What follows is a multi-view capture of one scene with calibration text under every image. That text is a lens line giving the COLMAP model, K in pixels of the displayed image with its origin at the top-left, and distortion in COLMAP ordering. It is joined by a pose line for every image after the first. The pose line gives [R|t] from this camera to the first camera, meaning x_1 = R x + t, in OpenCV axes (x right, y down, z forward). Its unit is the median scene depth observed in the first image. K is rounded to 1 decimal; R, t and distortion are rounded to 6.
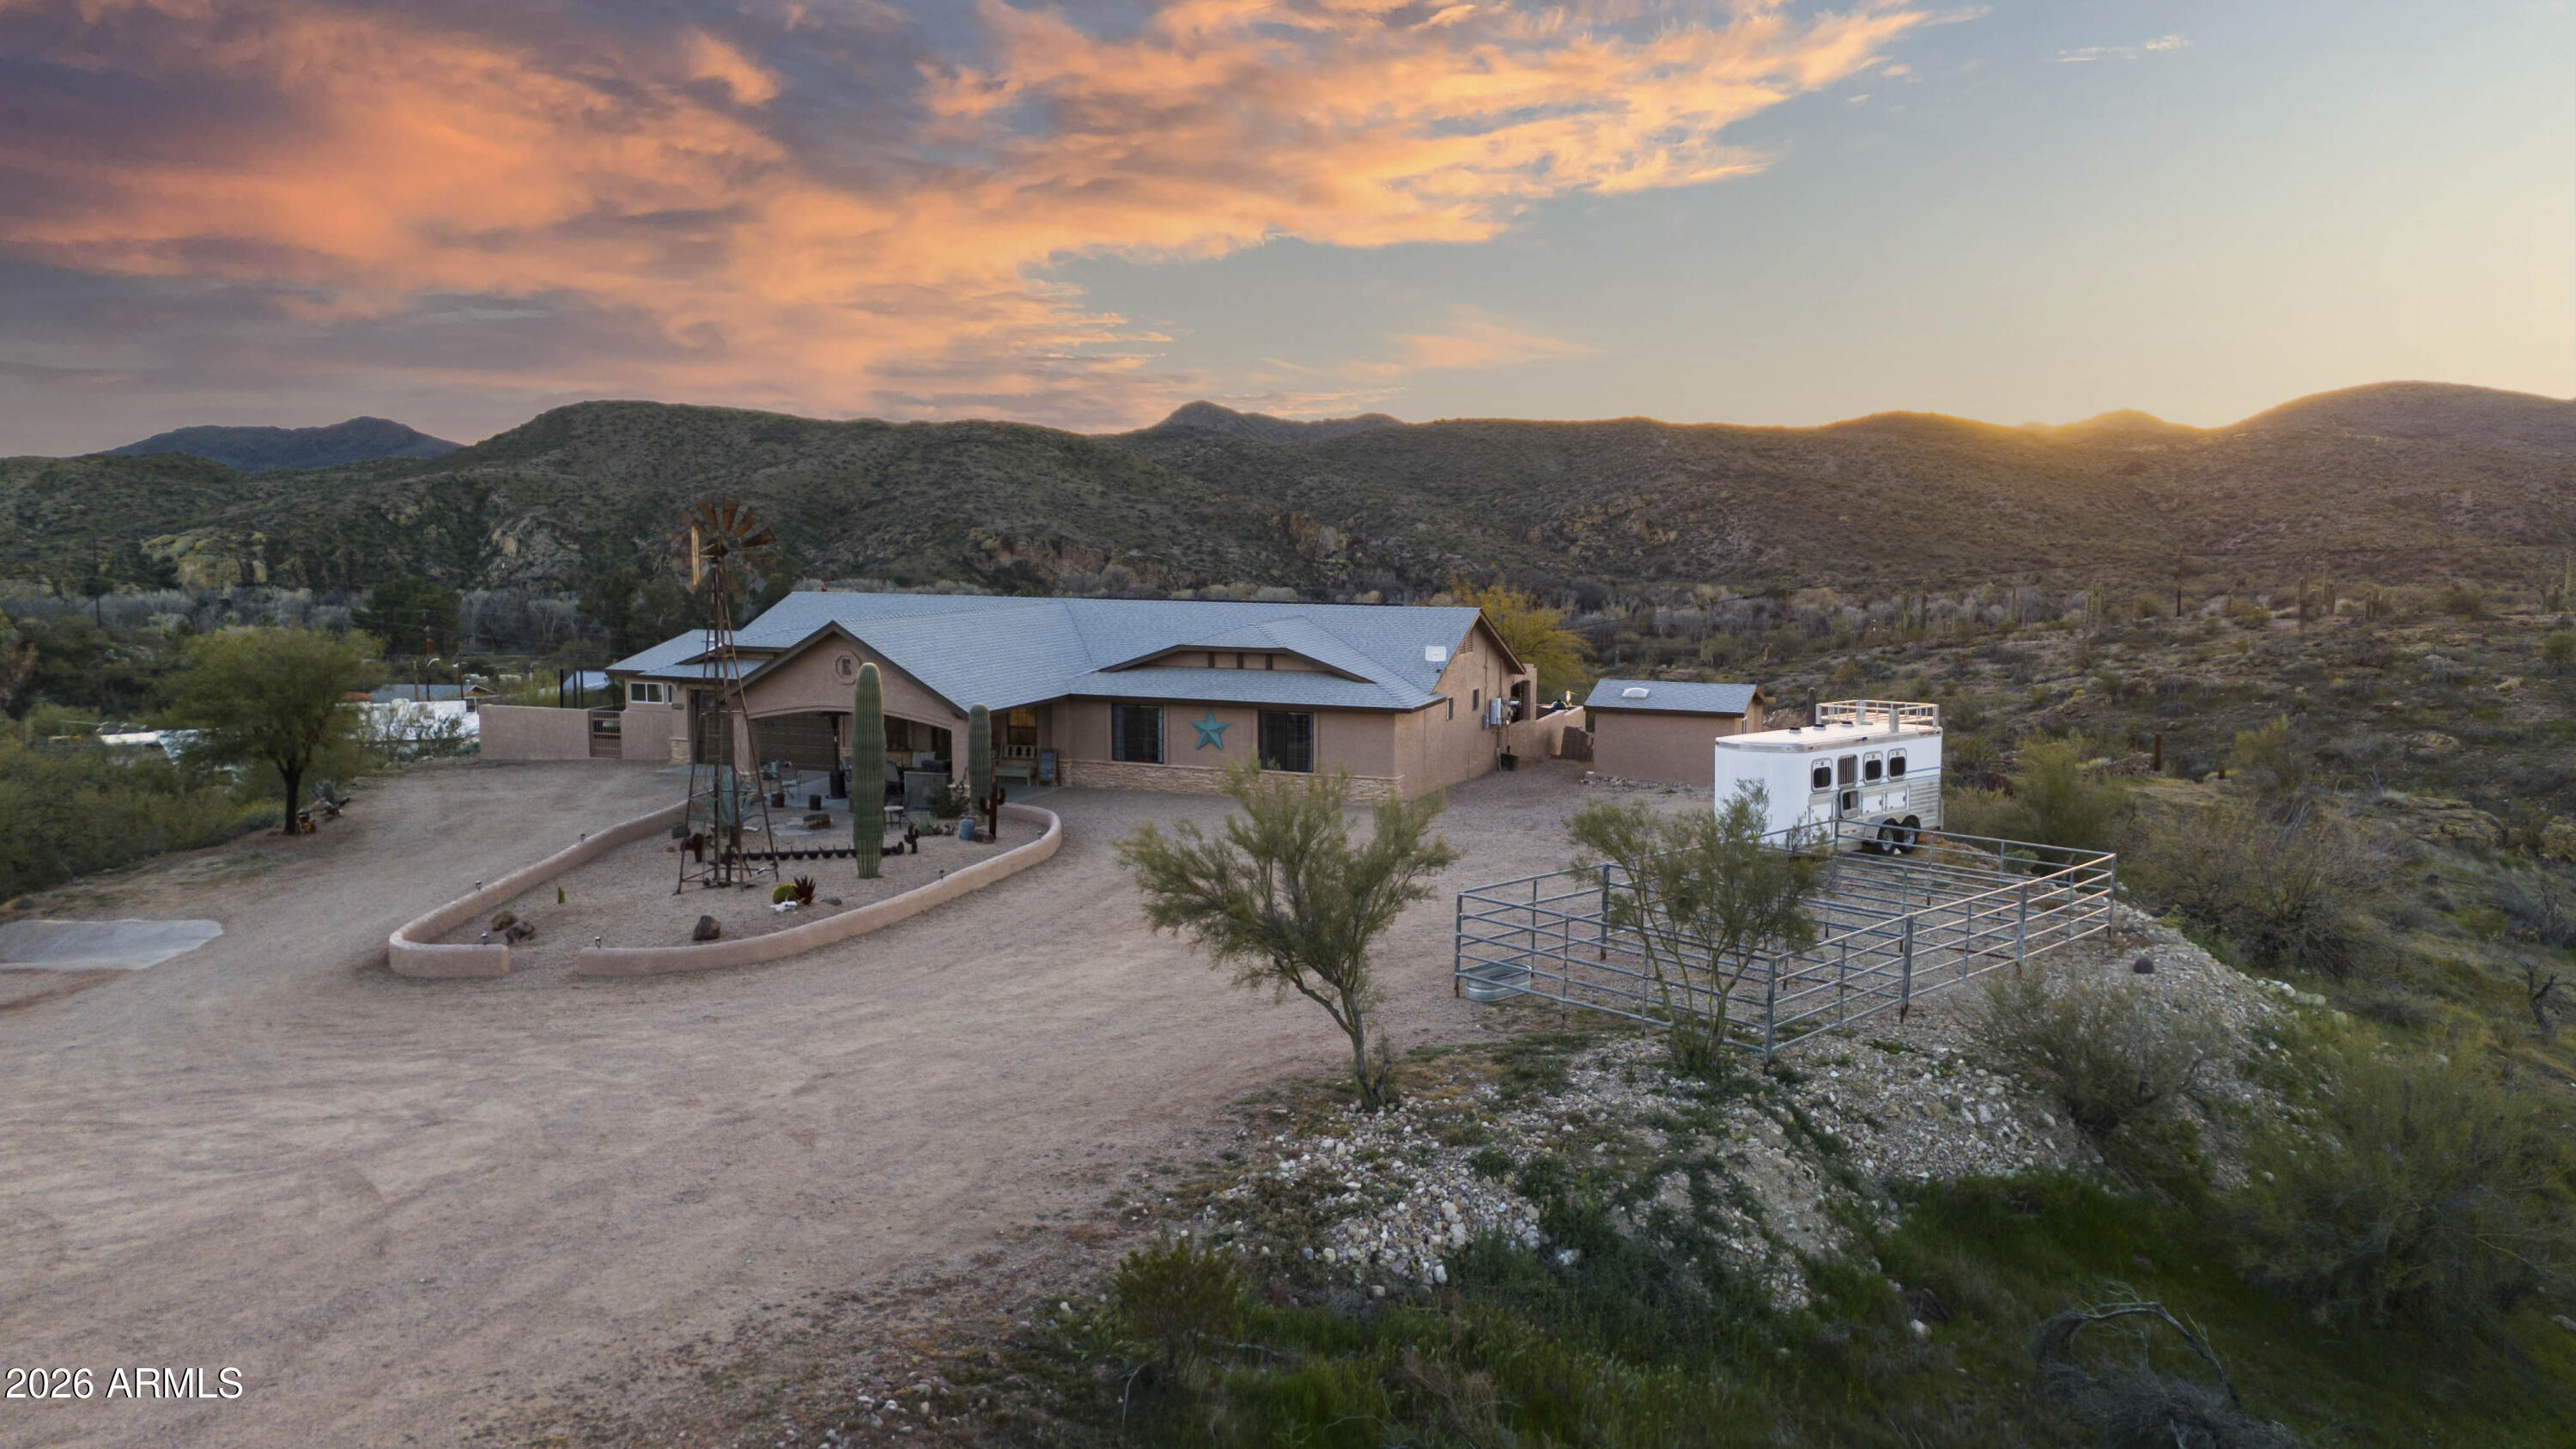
lens RADIAL K [[1909.5, 0, 1295.7], [0, 1909.5, 740.3], [0, 0, 1]] dist [0.091176, -0.099428]
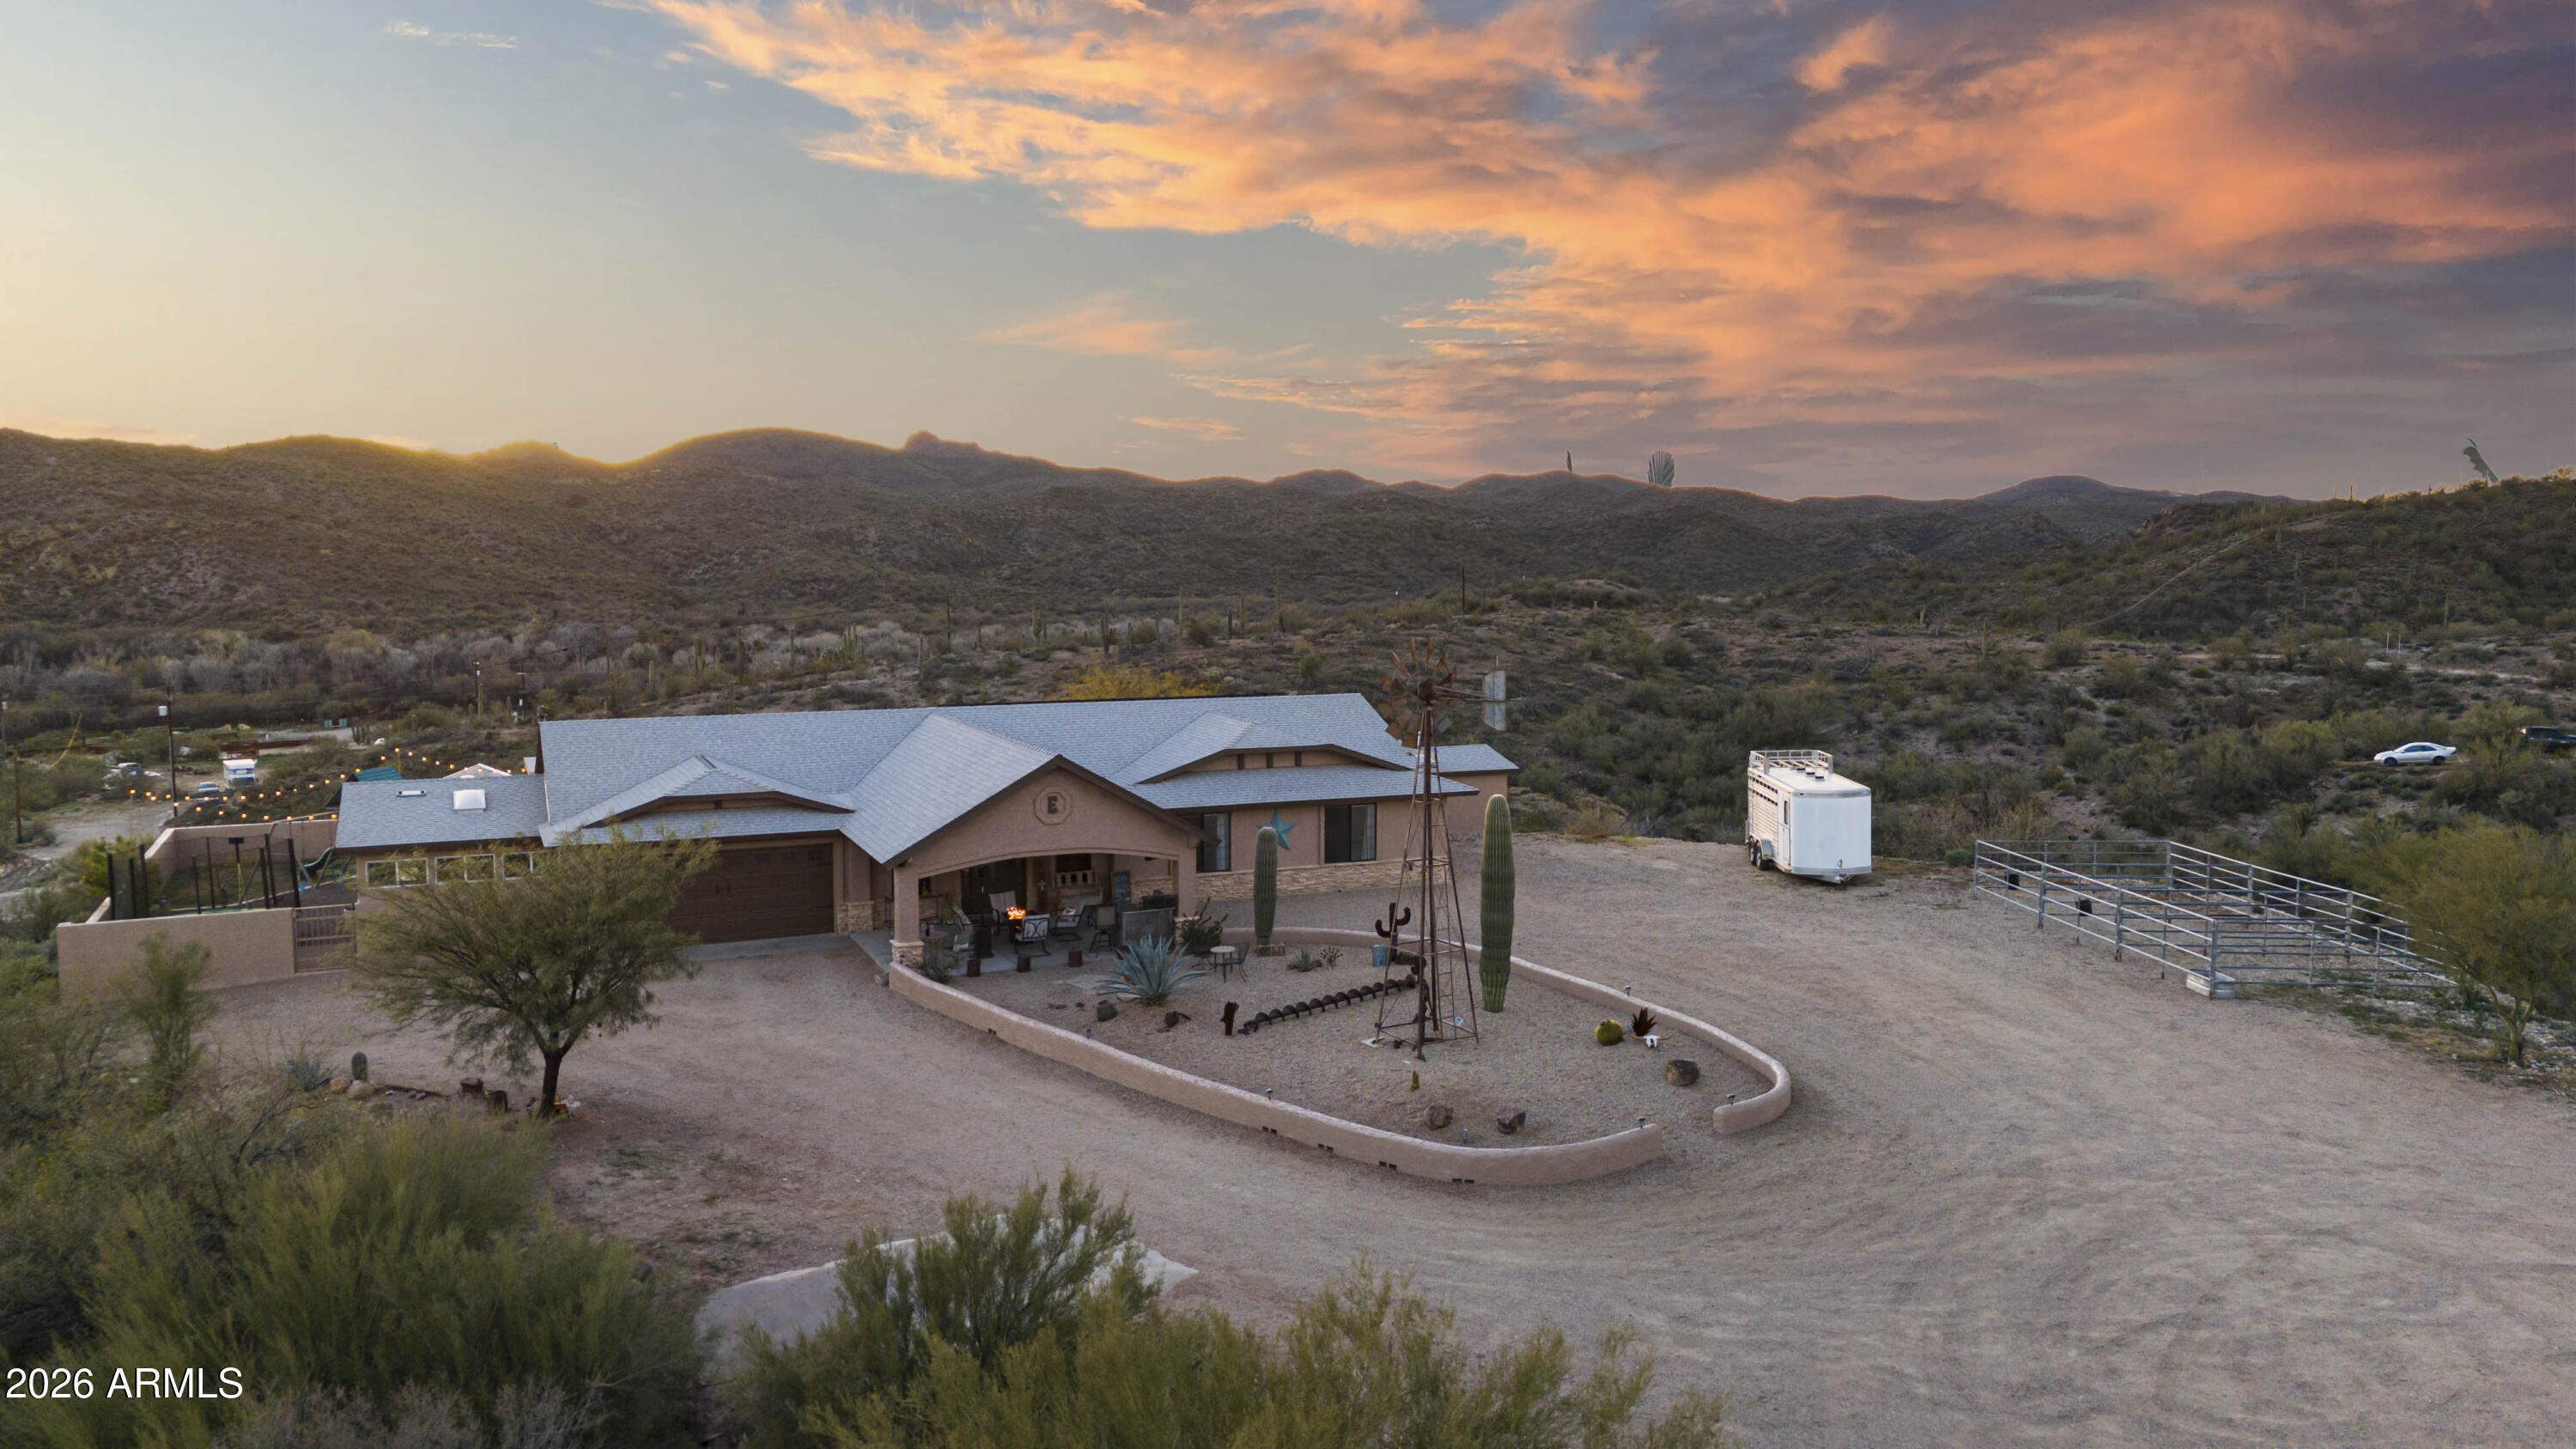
lens RADIAL K [[1909.5, 0, 1307.7], [0, 1909.5, 705.1], [0, 0, 1]] dist [0.091176, -0.099428]
pose [[0.697531, -0.064307, 0.713663, -0.086382], [0.087326, 0.996170, 0.004411, -0.008614], [-0.711213, 0.059244, 0.700476, 0.032260]]
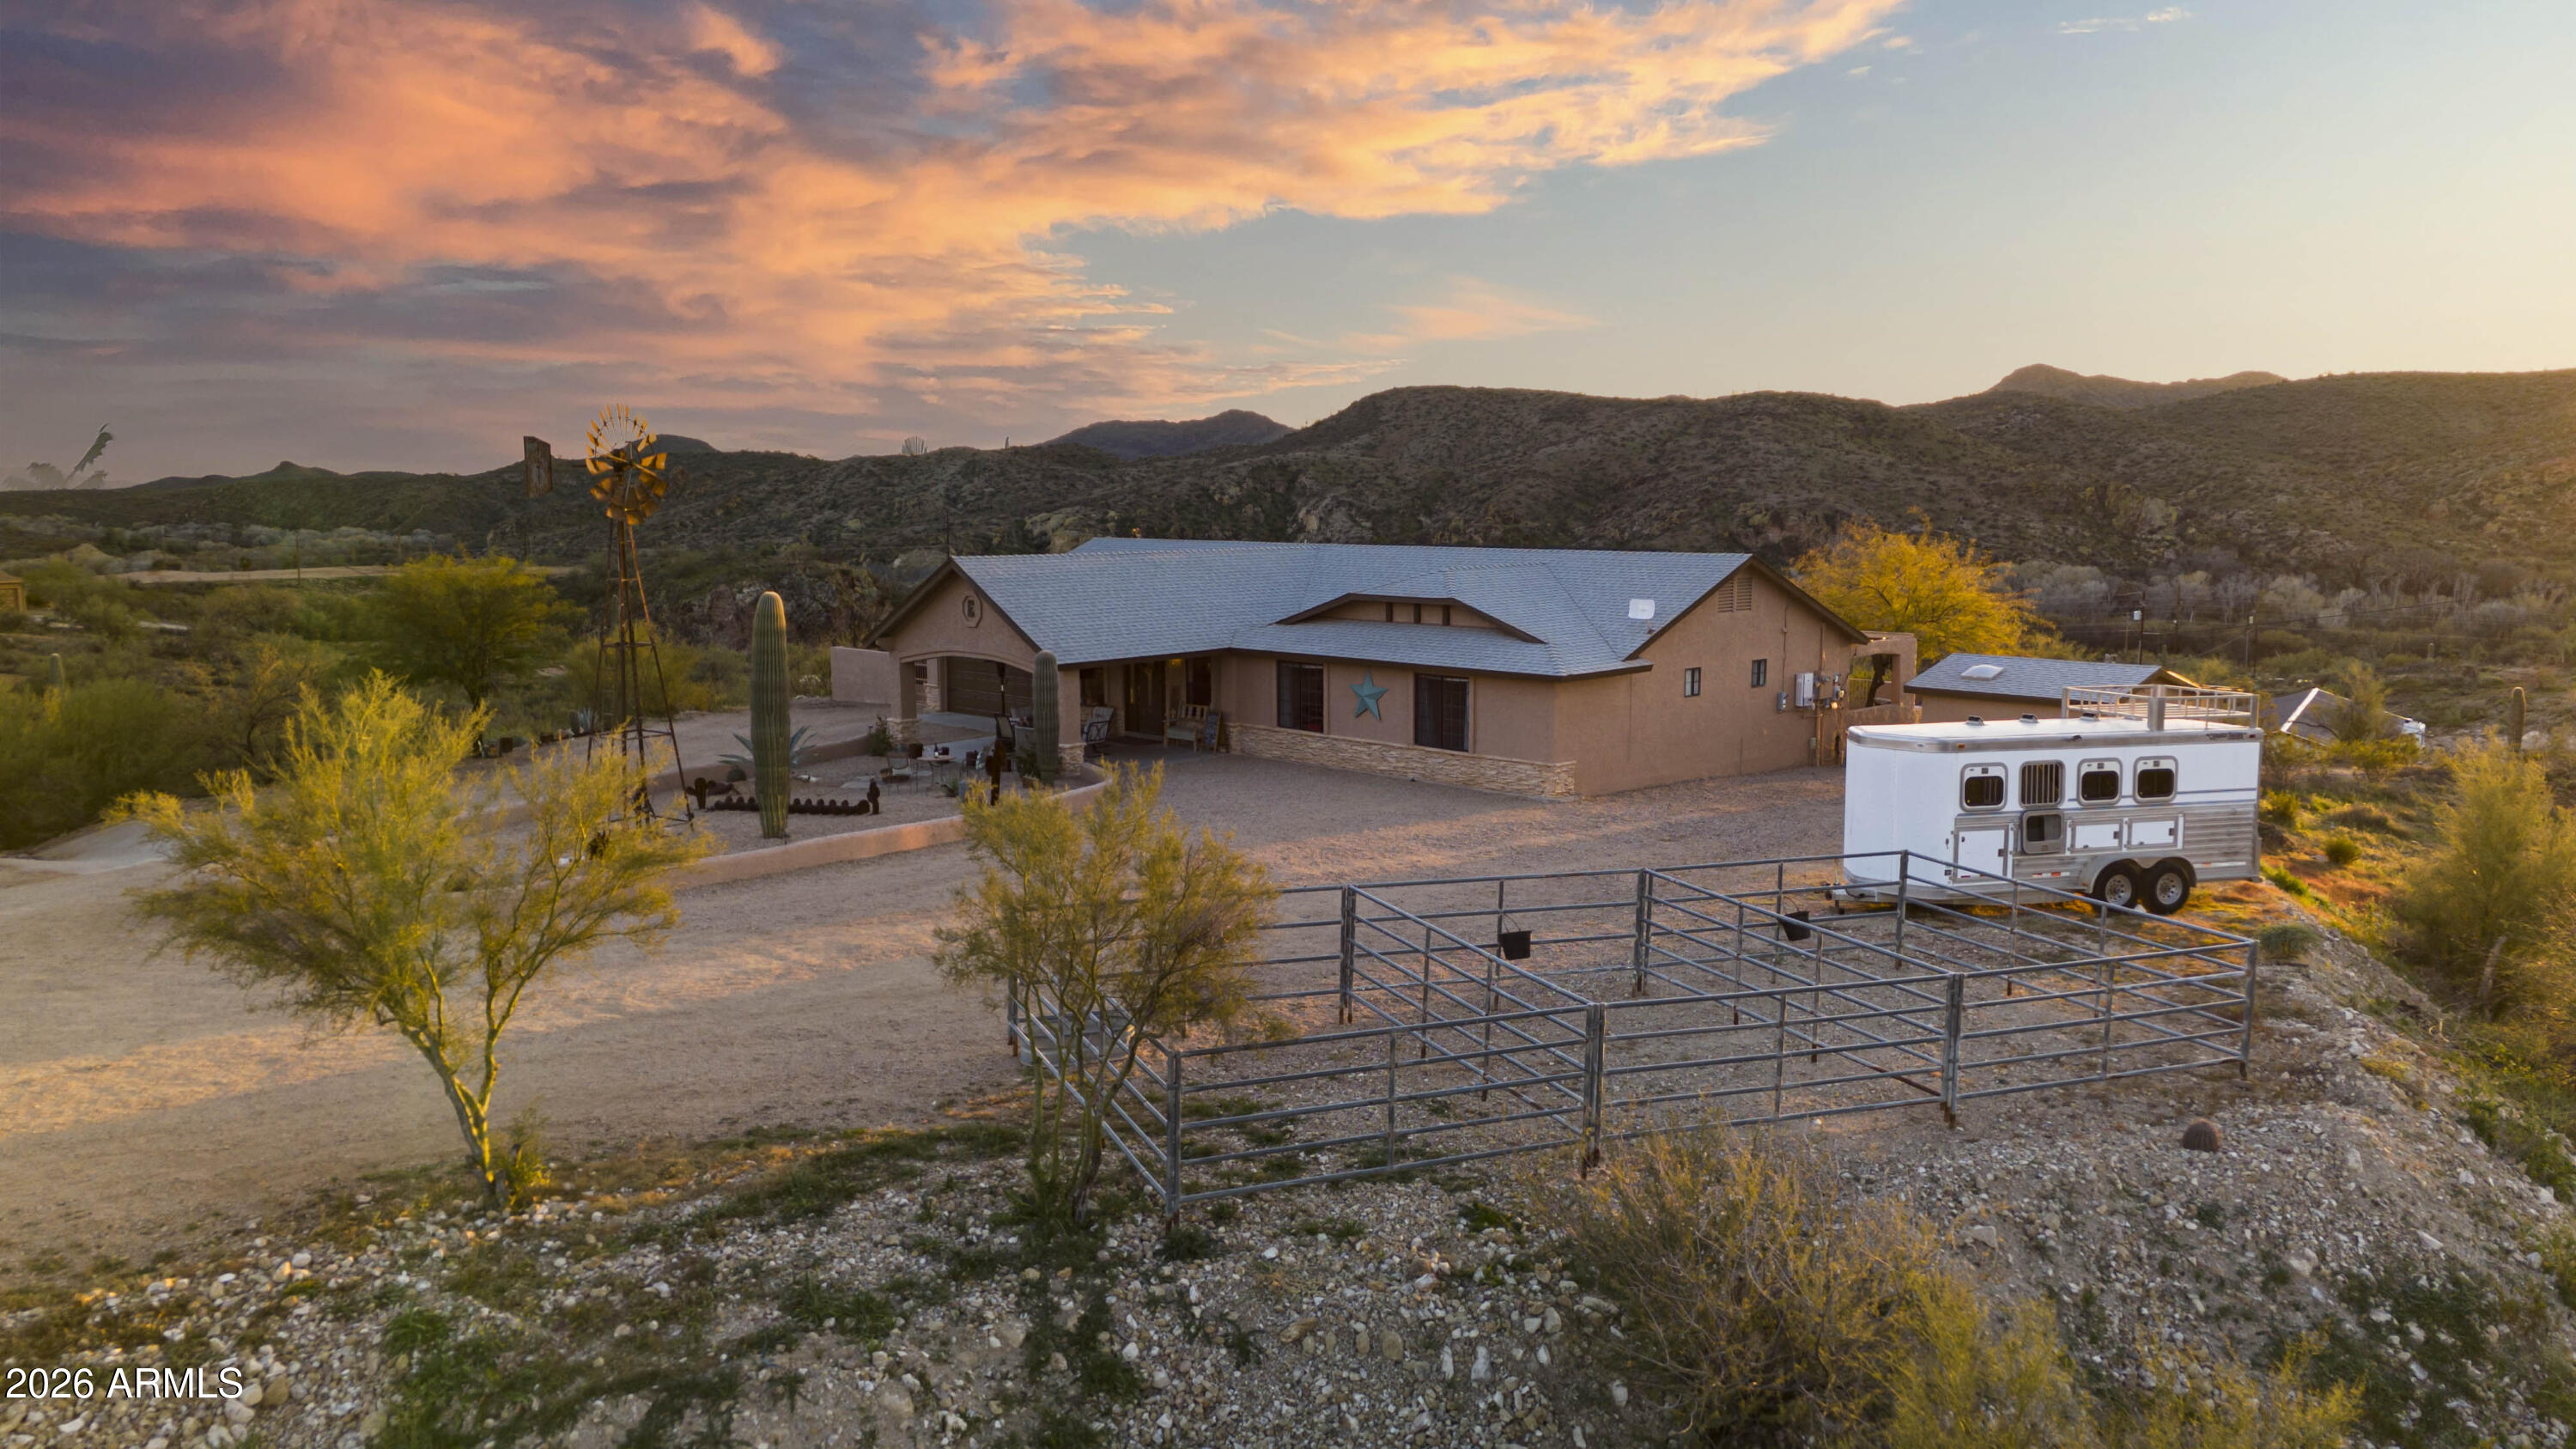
lens RADIAL K [[1909.5, 0, 1277.0], [0, 1909.5, 716.1], [0, 0, 1]] dist [0.091176, -0.099428]
pose [[0.909770, 0.044776, -0.412690, 0.030504], [-0.045570, 0.998930, 0.007925, -0.000110], [0.412604, 0.011597, 0.910837, 0.025723]]
